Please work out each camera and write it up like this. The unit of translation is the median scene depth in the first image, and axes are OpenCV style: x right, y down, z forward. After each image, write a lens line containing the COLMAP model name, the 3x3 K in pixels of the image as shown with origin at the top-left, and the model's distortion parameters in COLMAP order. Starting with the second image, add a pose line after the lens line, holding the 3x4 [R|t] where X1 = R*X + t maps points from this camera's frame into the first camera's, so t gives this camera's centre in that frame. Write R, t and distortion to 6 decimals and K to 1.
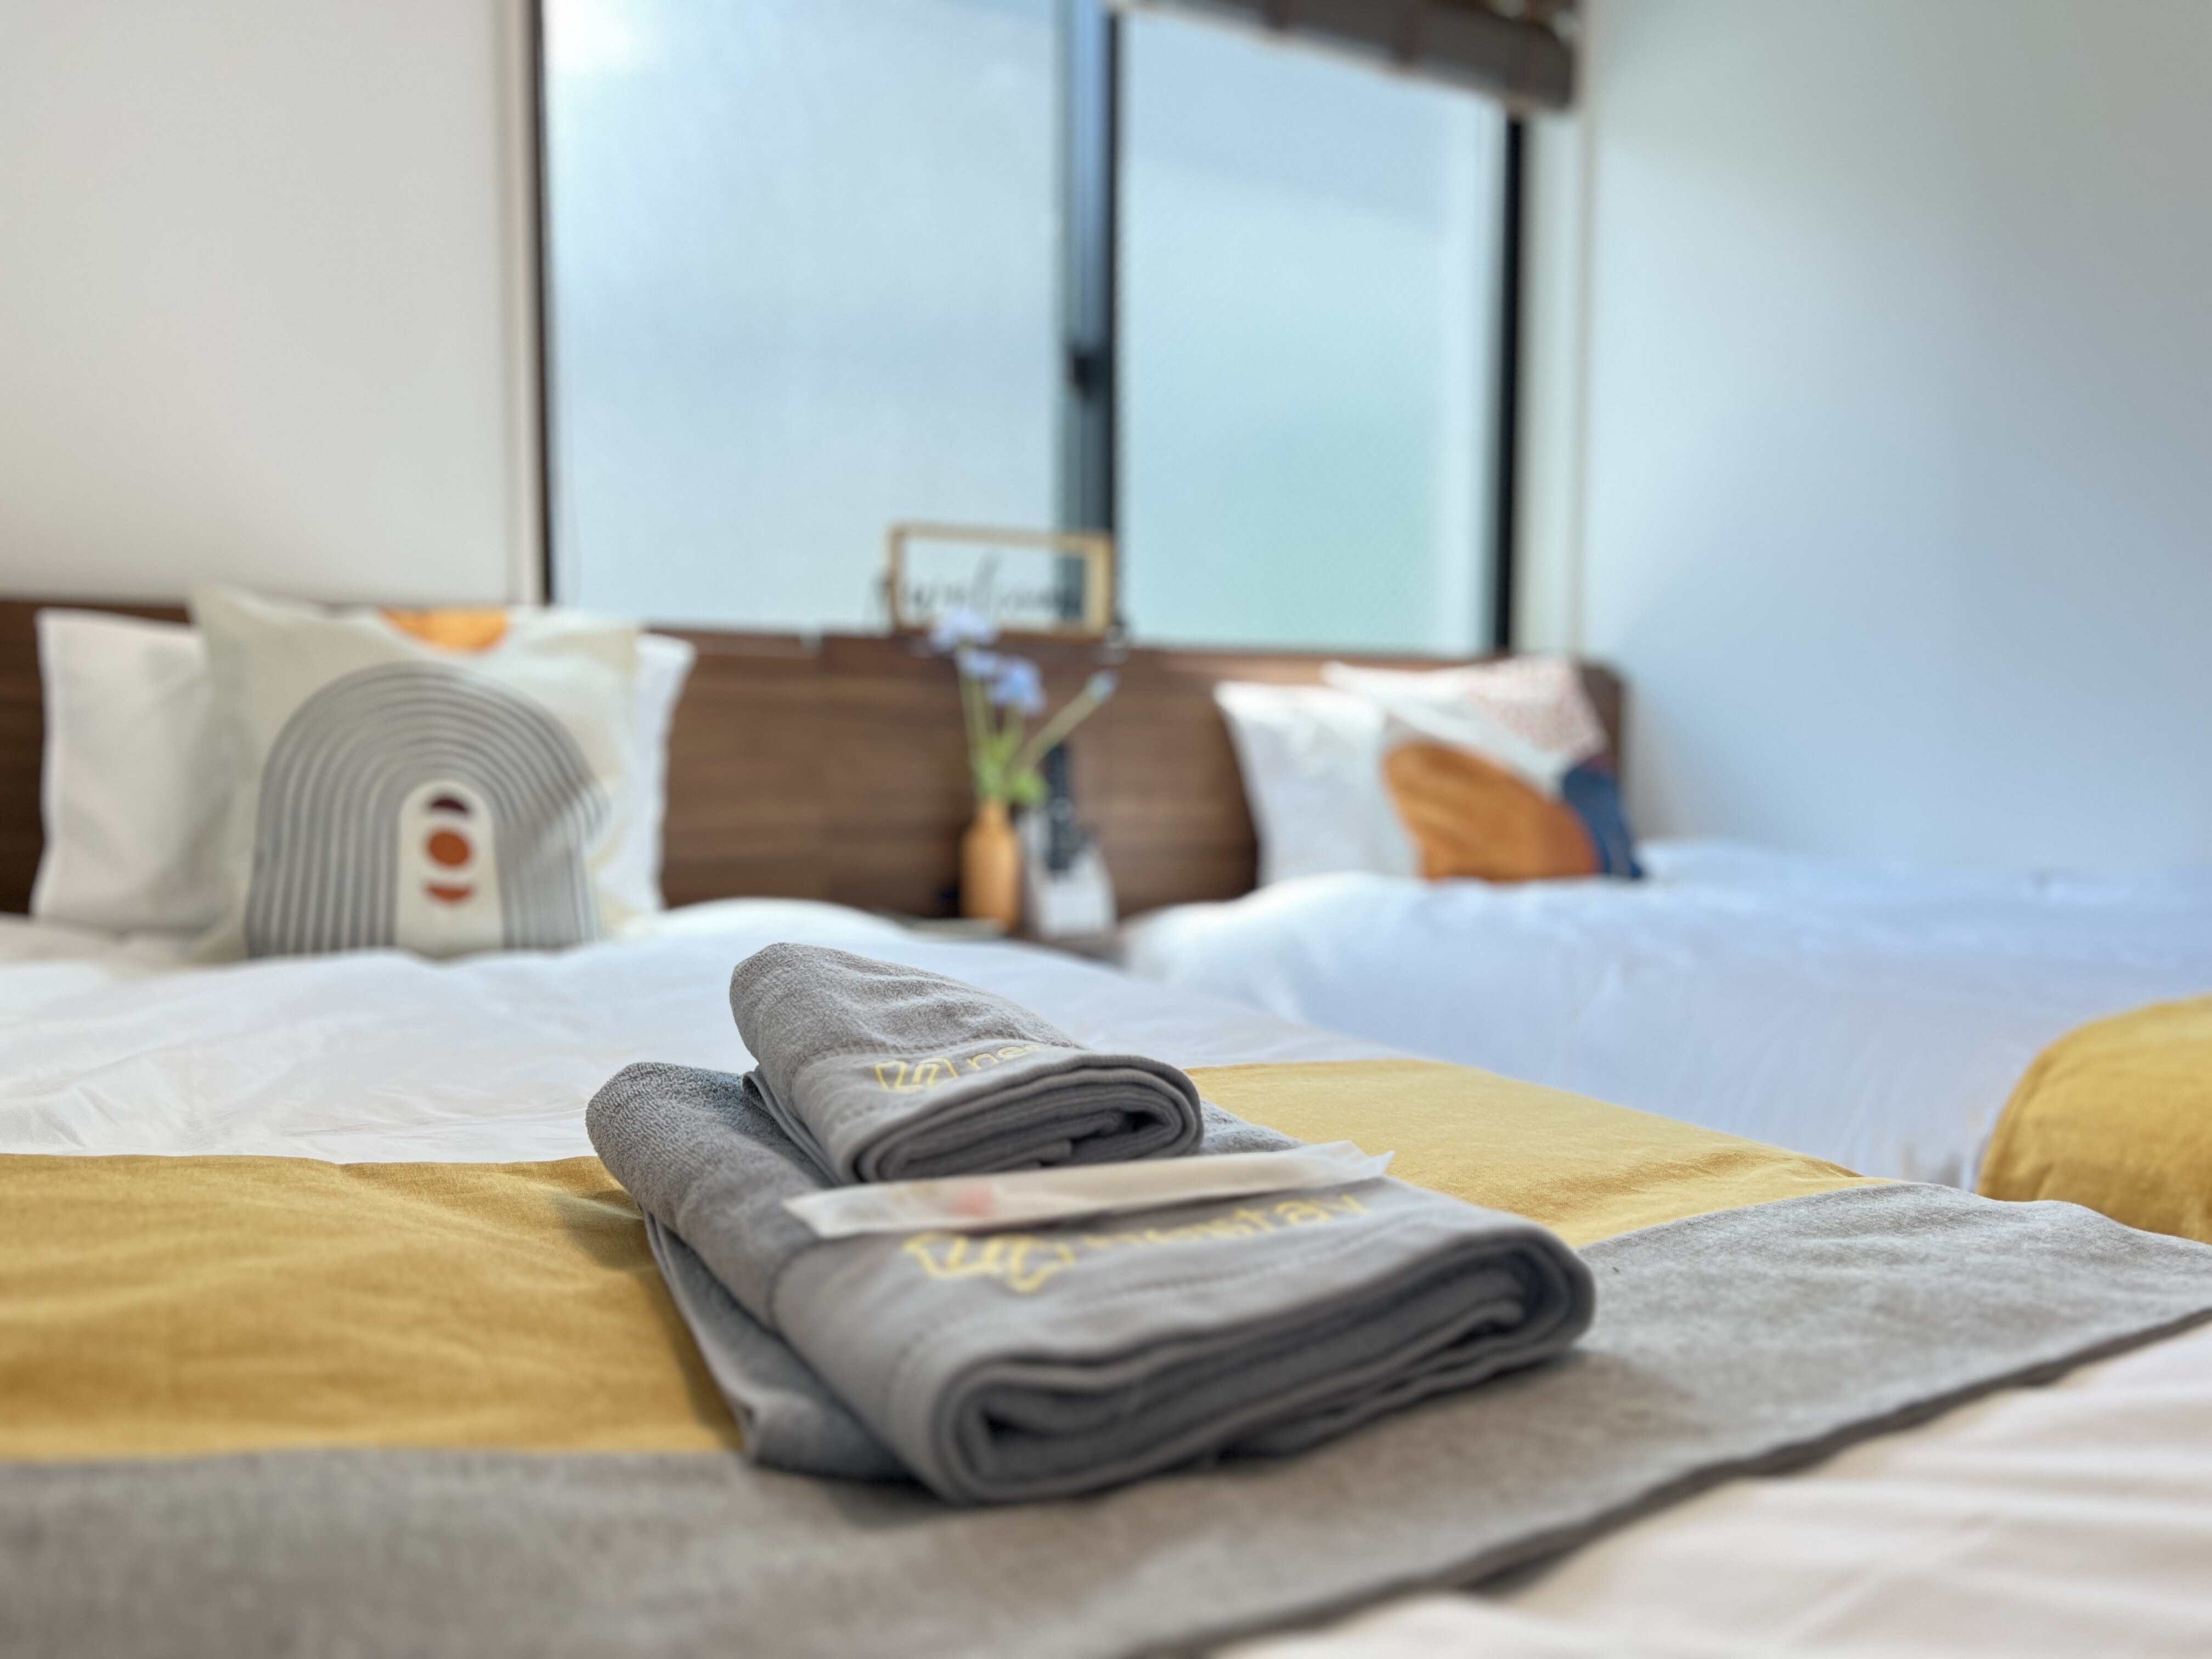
lens RADIAL K [[1661.0, 0, 1108.7], [0, 1661.0, 843.1], [0, 0, 1]] dist [0.083630, -0.000076]
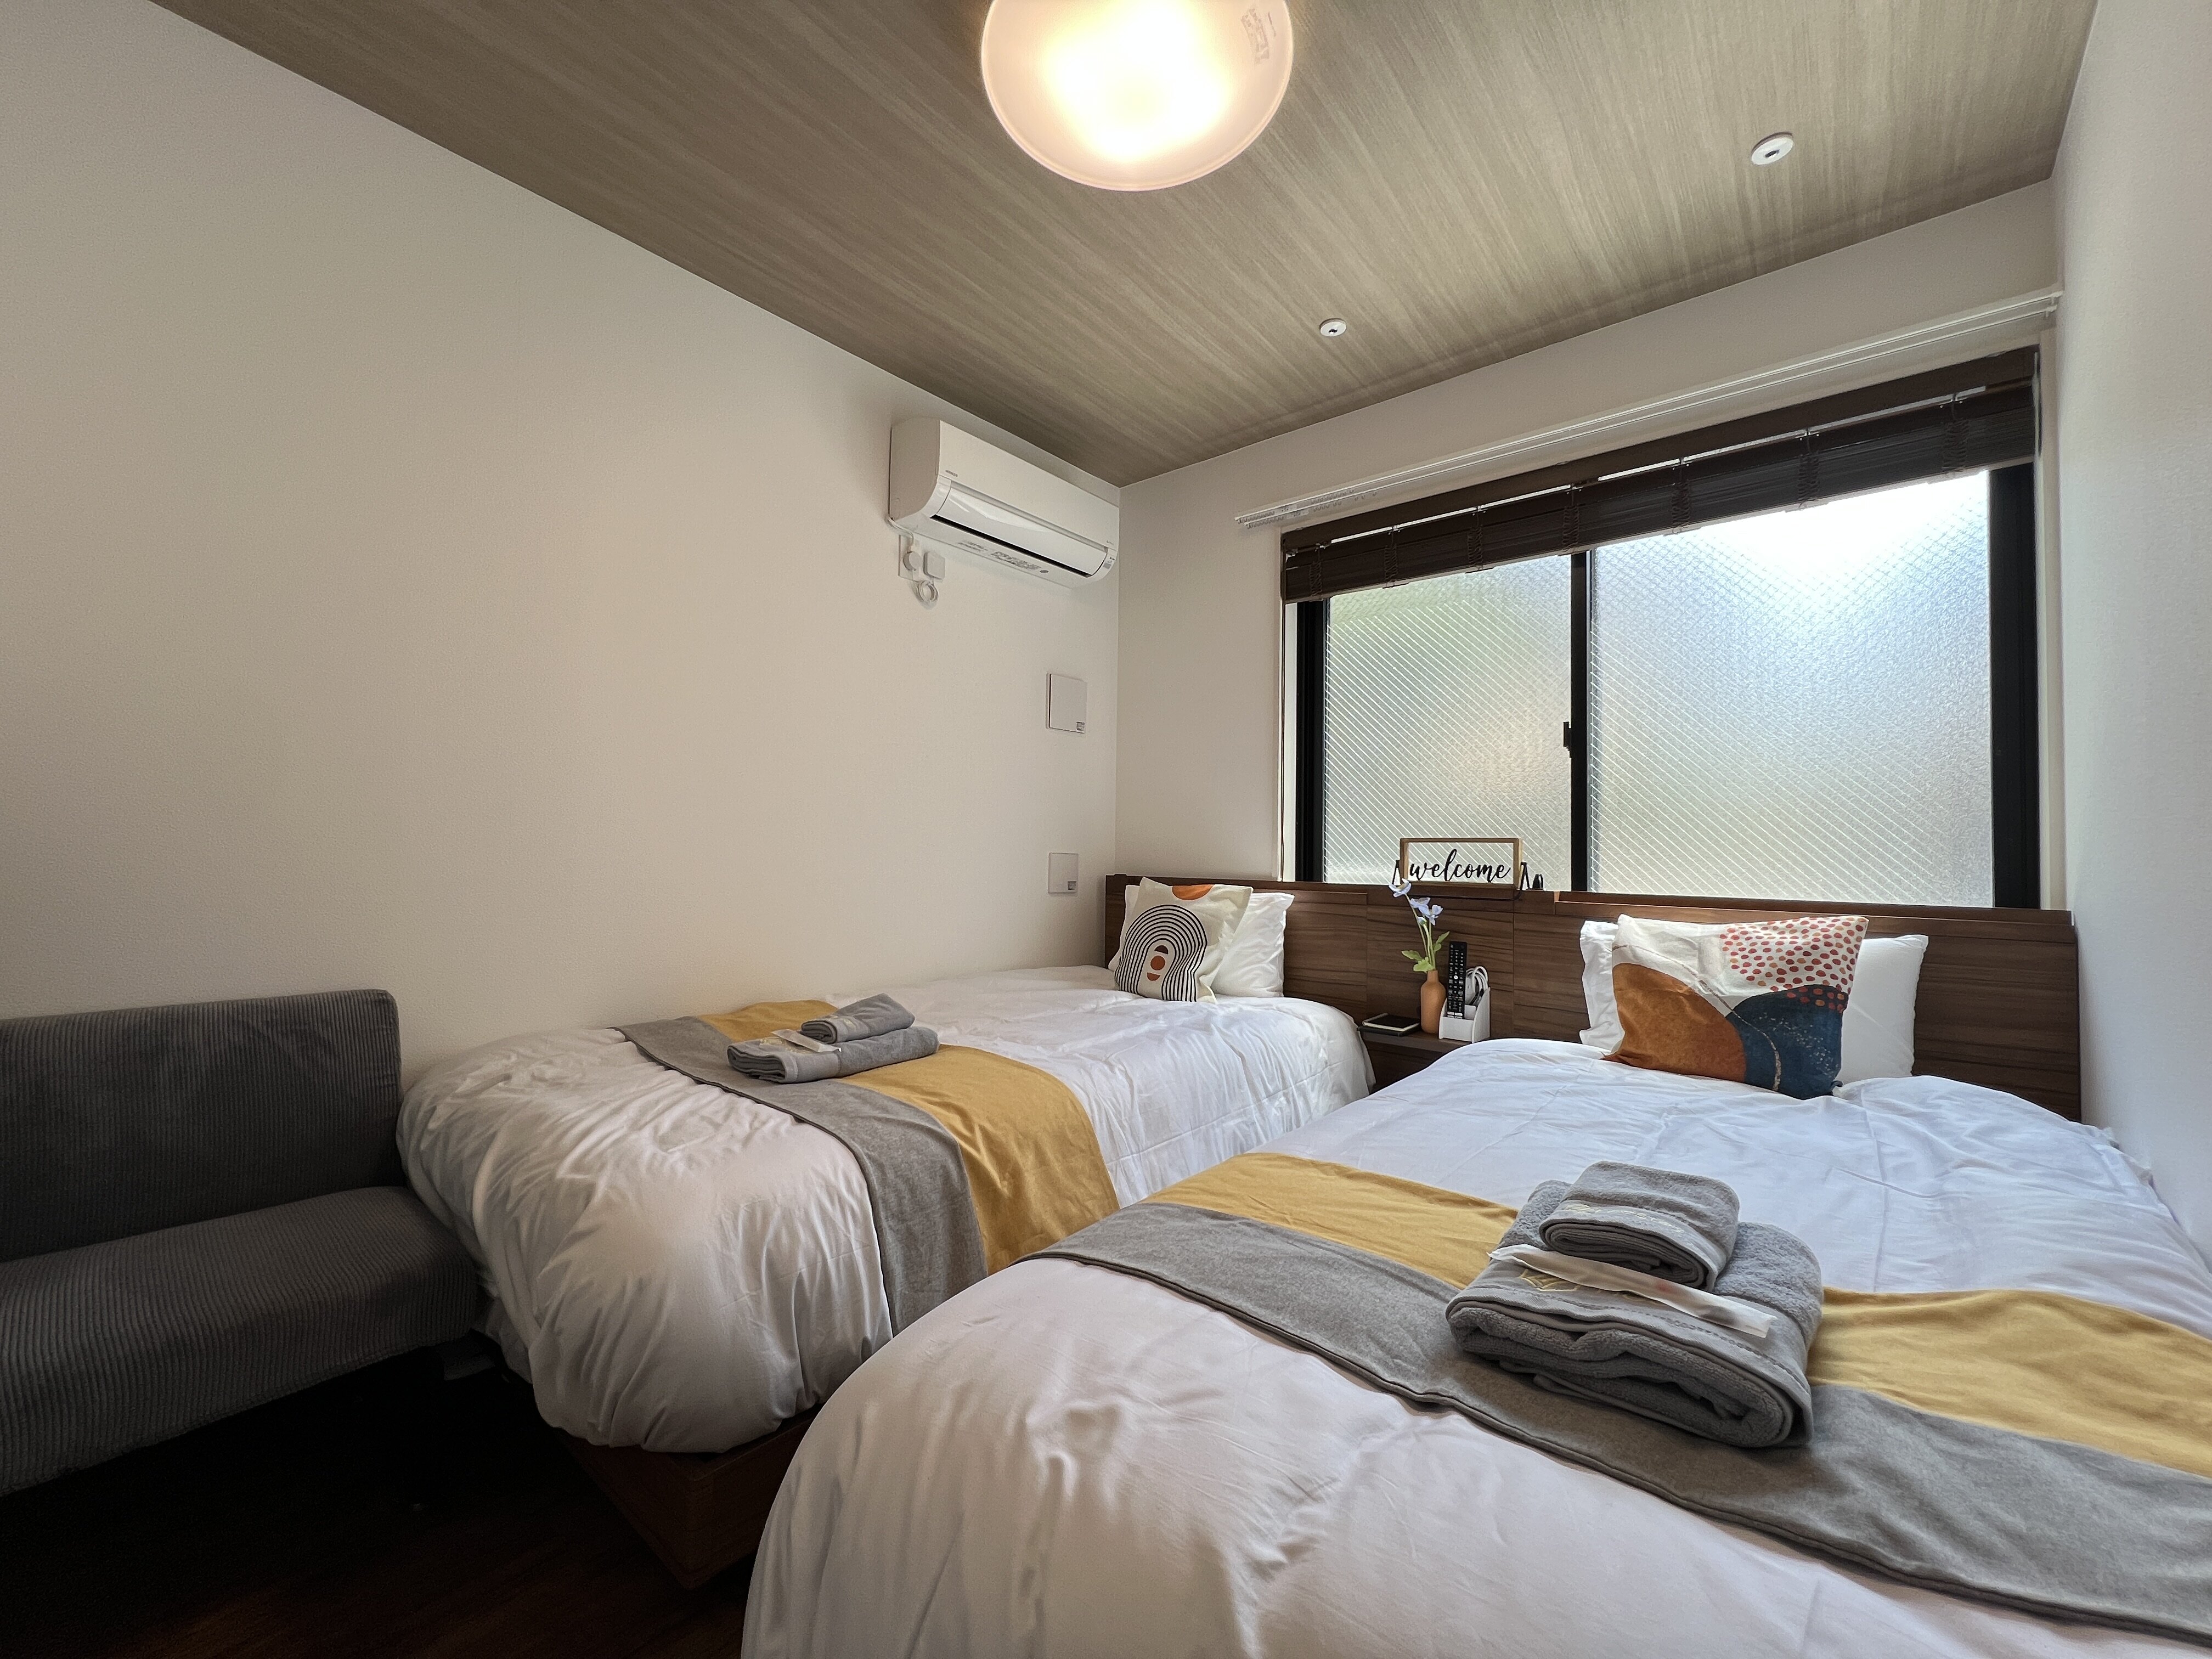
lens RADIAL K [[888.6, 0, 1109.4], [0, 888.6, 825.8], [0, 0, 1]] dist [-0.003685, 0.001018]
pose [[0.306990, -0.029142, -0.951267, 0.852600], [-0.072367, 0.995923, -0.053864, -0.113997], [0.948958, 0.085376, 0.303629, 0.270920]]
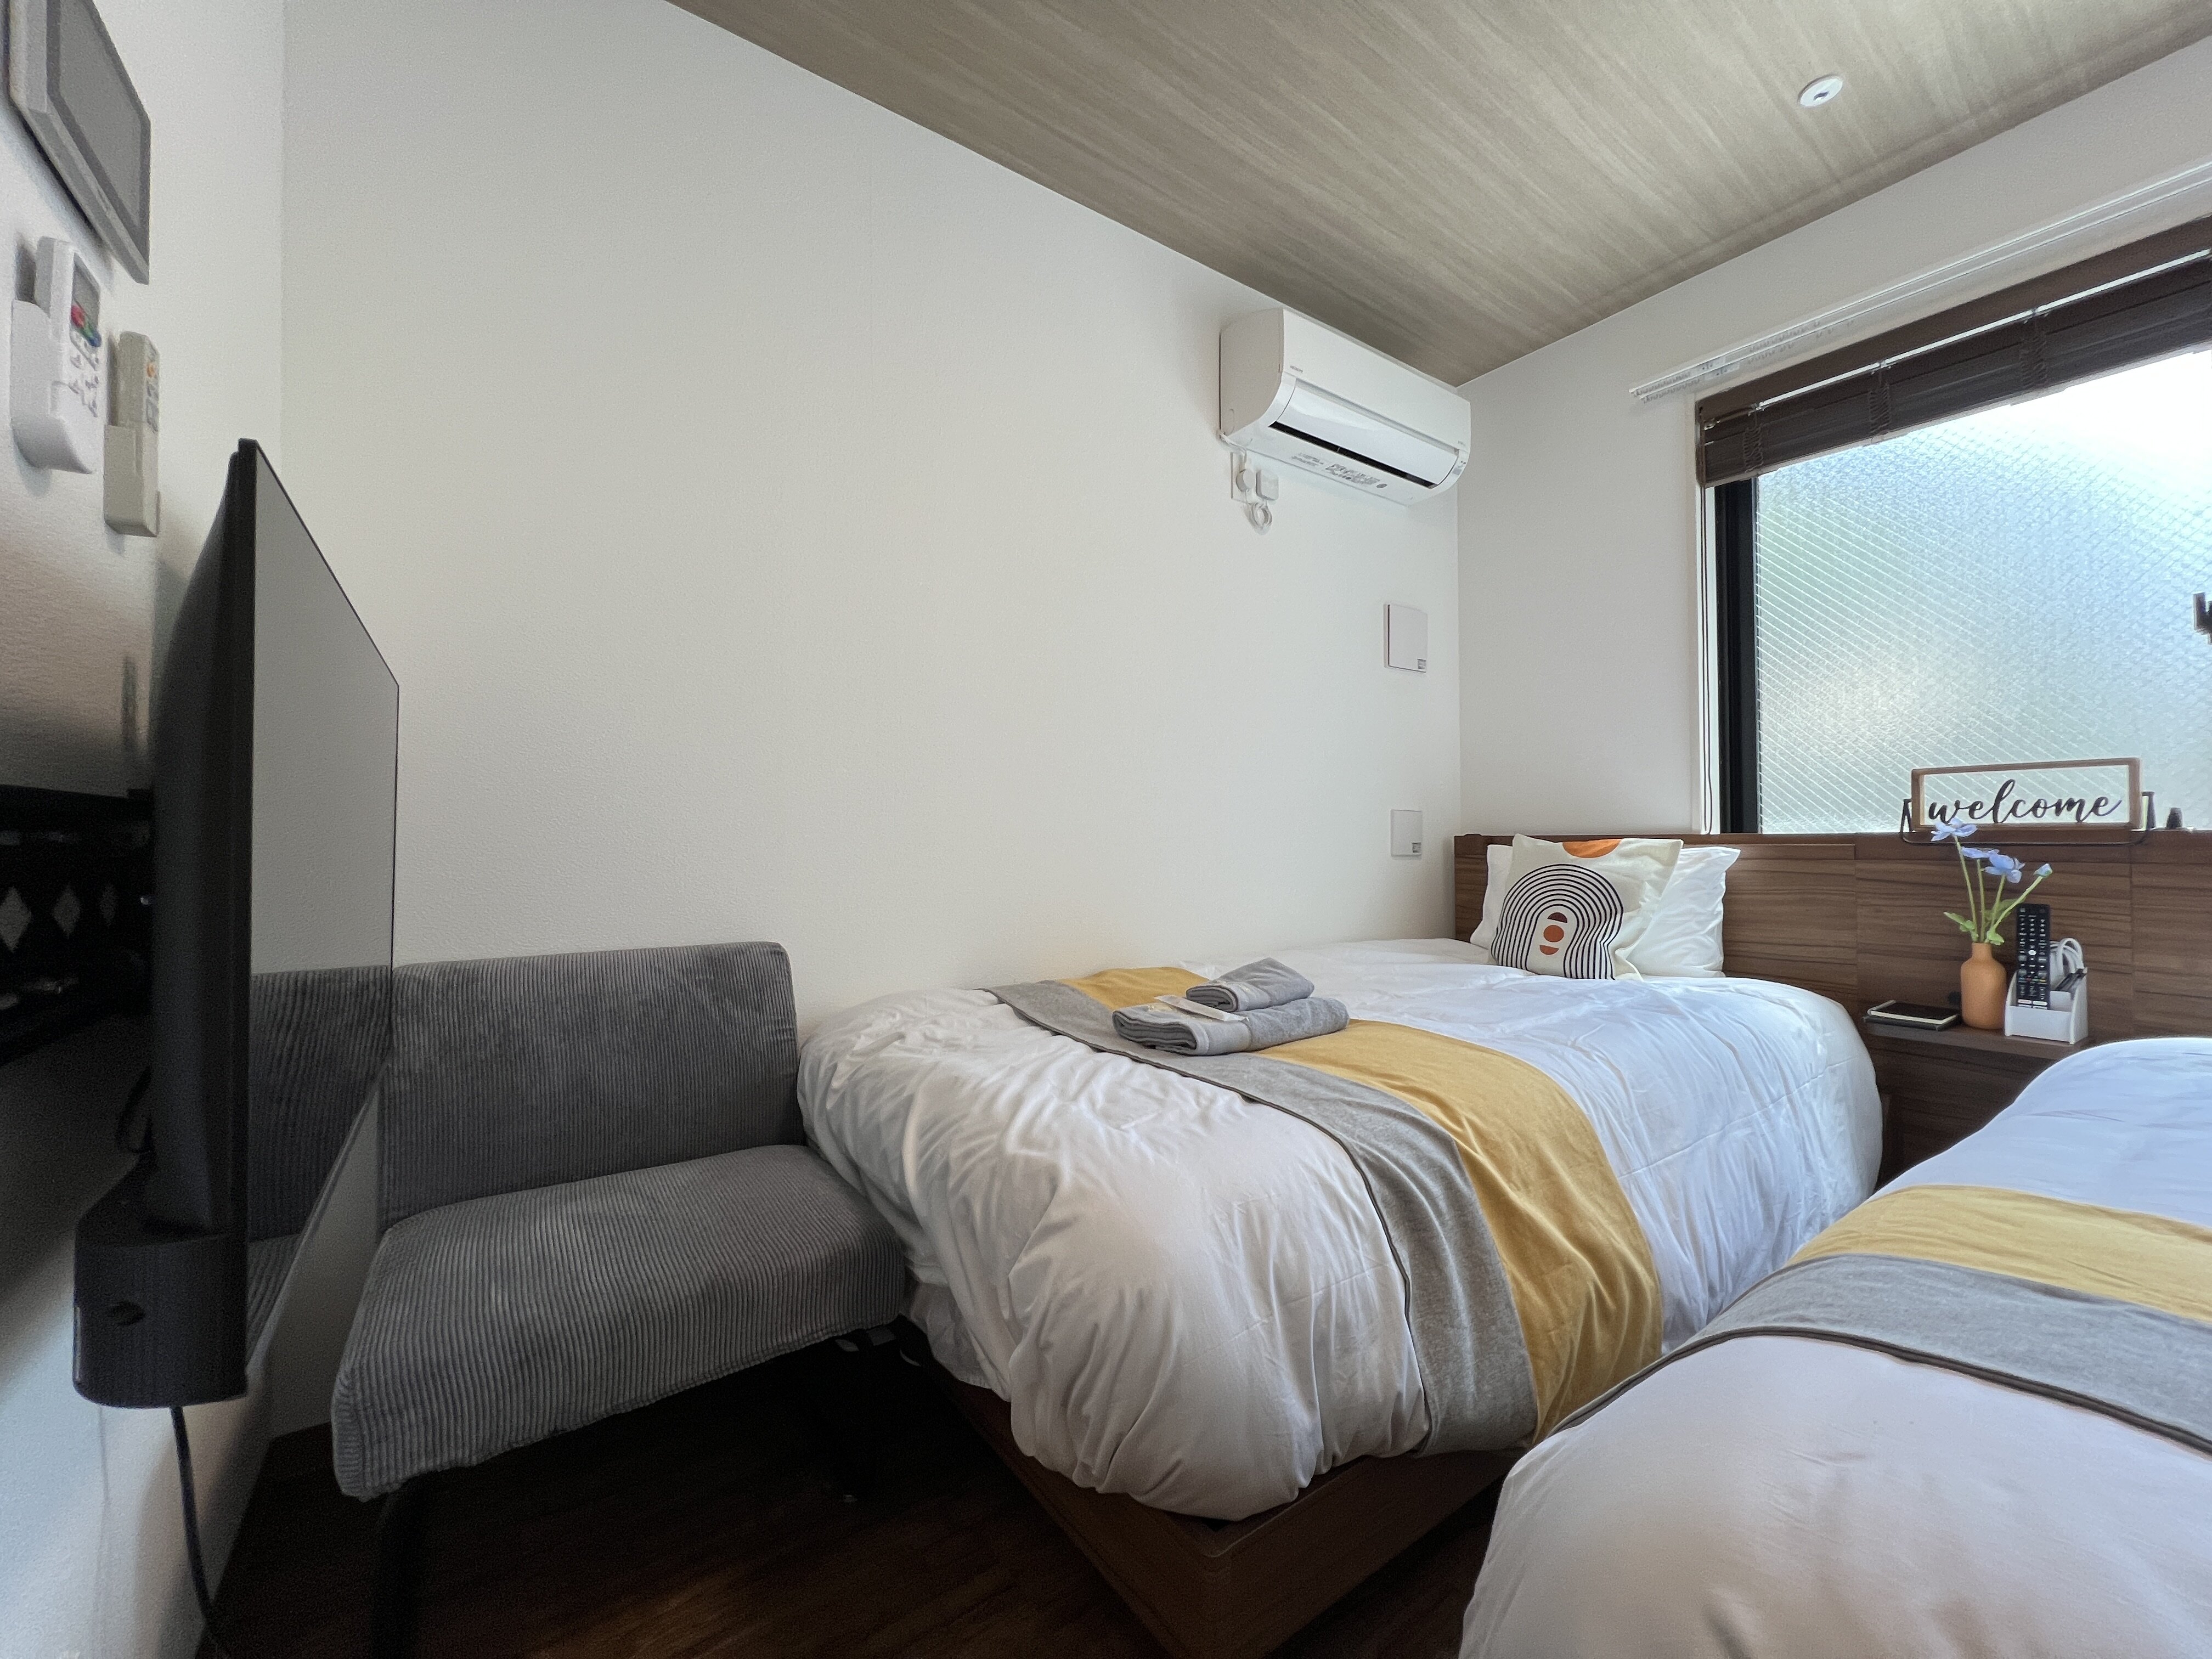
lens RADIAL K [[888.6, 0, 1107.4], [0, 888.6, 827.3], [0, 0, 1]] dist [-0.003685, 0.001018]
pose [[0.059228, -0.019973, -0.998045, 0.690021], [-0.059069, 0.997978, -0.023477, -0.064151], [0.996495, 0.060344, 0.057929, 0.149762]]
